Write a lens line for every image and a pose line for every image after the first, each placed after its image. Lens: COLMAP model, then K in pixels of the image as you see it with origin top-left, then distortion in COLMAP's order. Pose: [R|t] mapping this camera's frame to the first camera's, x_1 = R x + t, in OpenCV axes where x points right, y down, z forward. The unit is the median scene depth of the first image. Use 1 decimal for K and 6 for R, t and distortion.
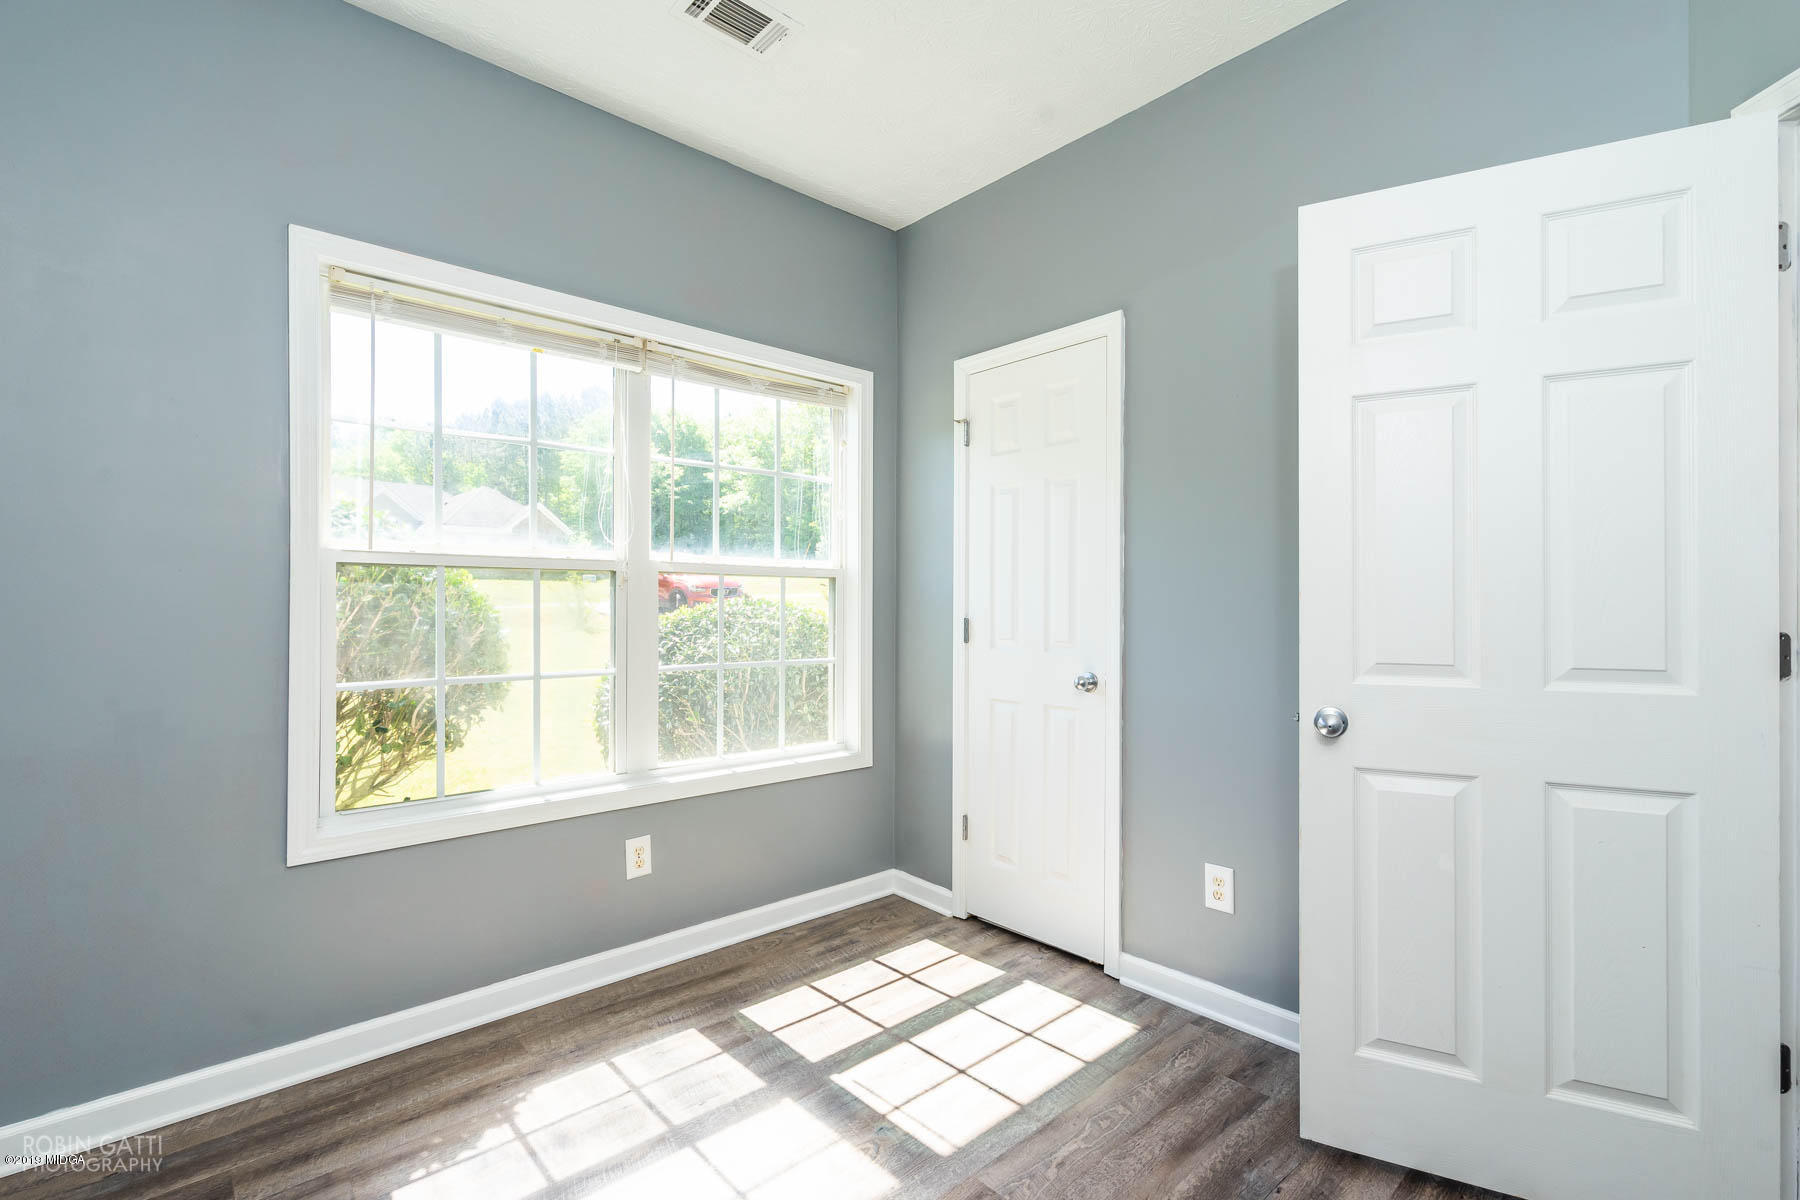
lens RADIAL K [[815.6, 0, 900.0], [0, 815.6, 605.9], [0, 0, 1]] dist [-0.004166, 0.001882]
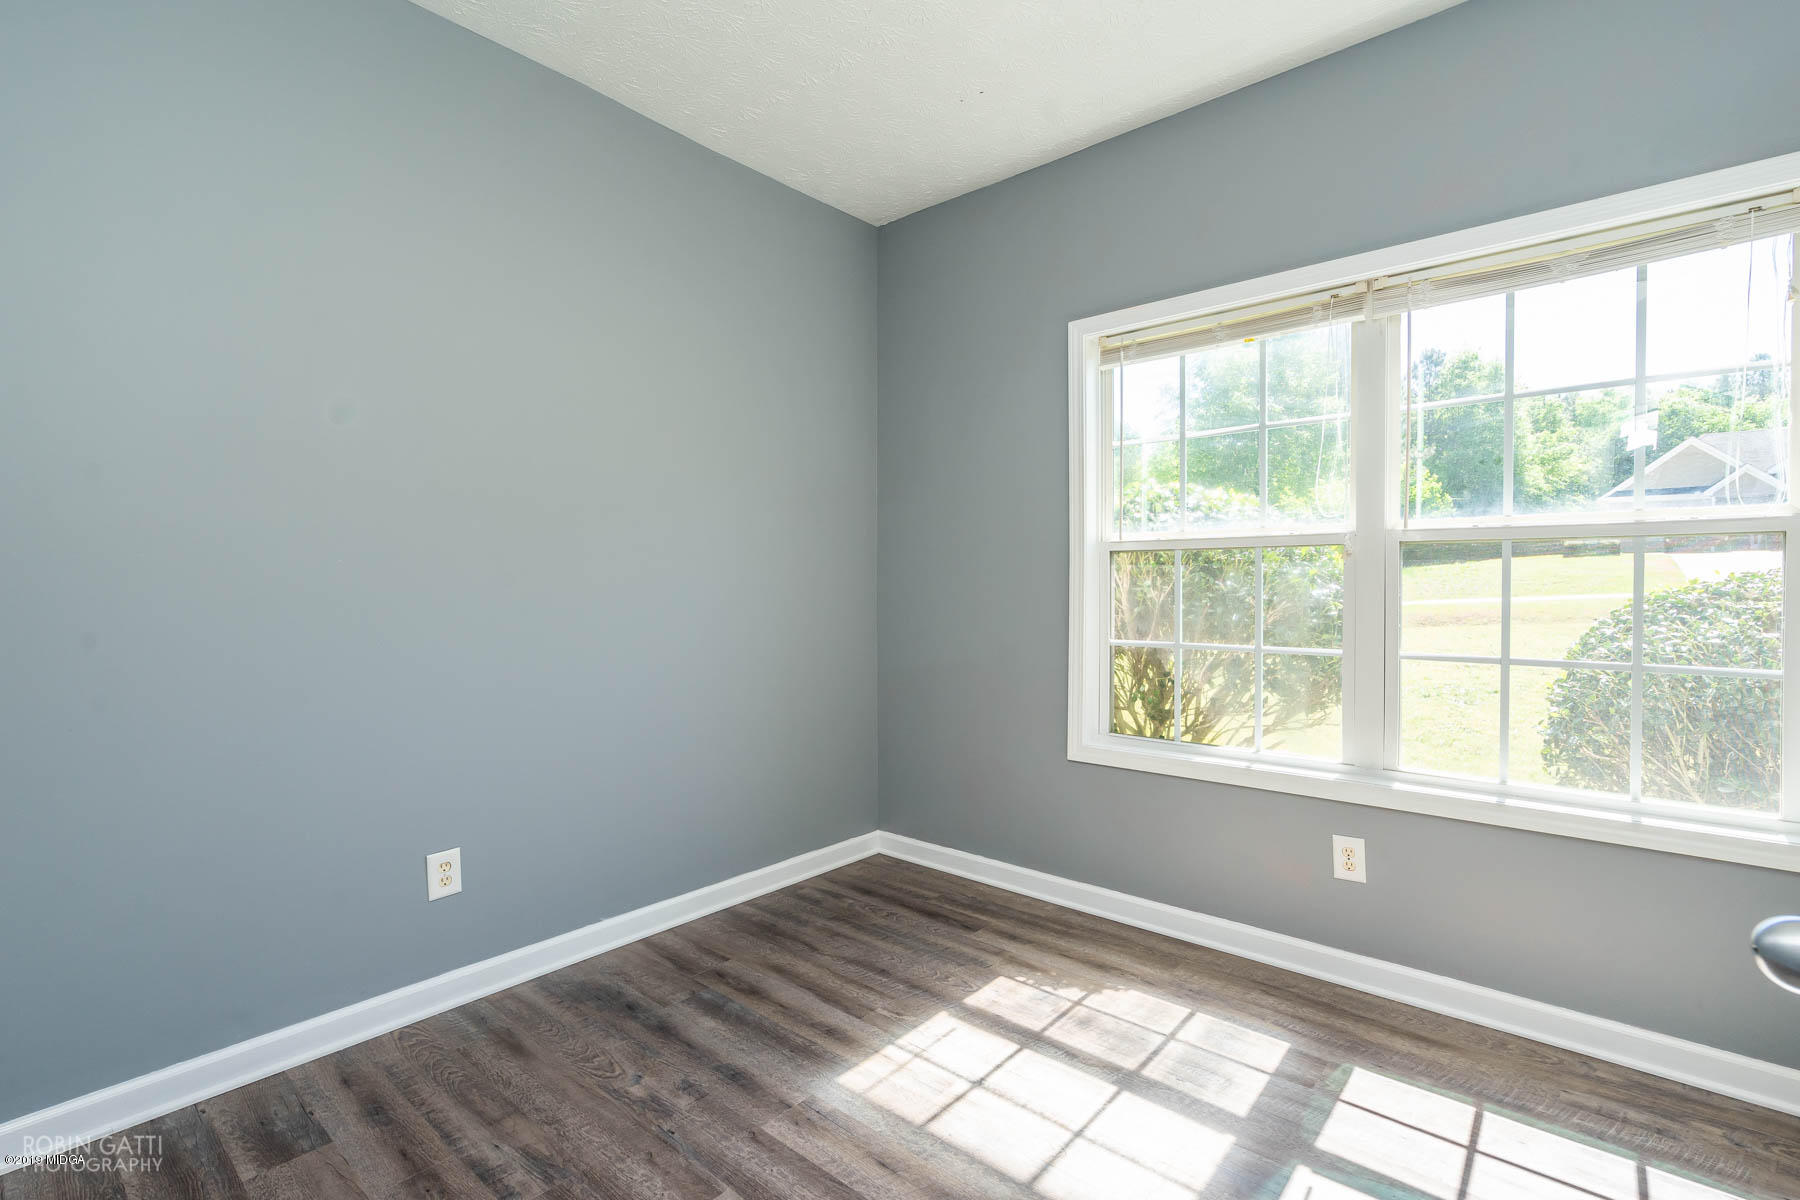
lens RADIAL K [[803.0, 0, 910.1], [0, 803.0, 601.4], [0, 0, 1]] dist [-0.003347, 0.001518]
pose [[0.131102, 0.017367, -0.991217, 0.588955], [0.002292, 0.999839, 0.017821, 0.004810], [0.991366, -0.004608, 0.131041, 0.473819]]
